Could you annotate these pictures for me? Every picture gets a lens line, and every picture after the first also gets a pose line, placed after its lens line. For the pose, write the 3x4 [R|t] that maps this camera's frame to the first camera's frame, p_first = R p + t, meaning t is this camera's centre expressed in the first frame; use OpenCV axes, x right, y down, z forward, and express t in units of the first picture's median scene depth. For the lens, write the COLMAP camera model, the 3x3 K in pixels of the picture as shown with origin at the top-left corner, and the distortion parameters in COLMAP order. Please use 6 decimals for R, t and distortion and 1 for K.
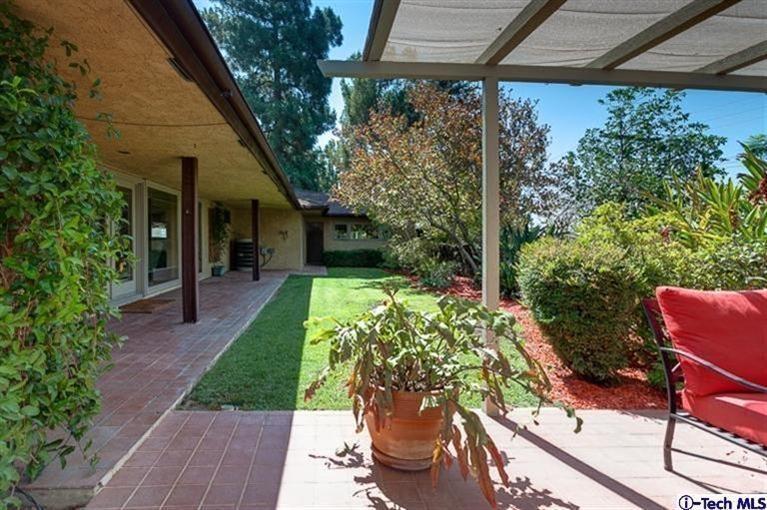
lens RADIAL K [[375.1, 0, 386.5], [0, 375.1, 252.6], [0, 0, 1]] dist [0.004689, 0.000125]
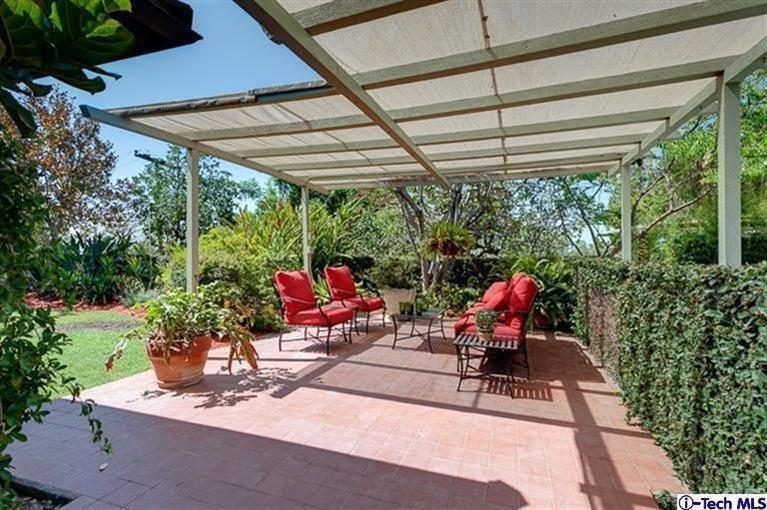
lens RADIAL K [[375.1, 0, 388.7], [0, 375.1, 253.1], [0, 0, 1]] dist [0.004689, 0.000125]
pose [[0.366475, -0.008788, 0.930387, -0.311561], [0.030379, 0.999535, -0.002525, 0.001116], [-0.929932, 0.029189, 0.366571, -0.126202]]
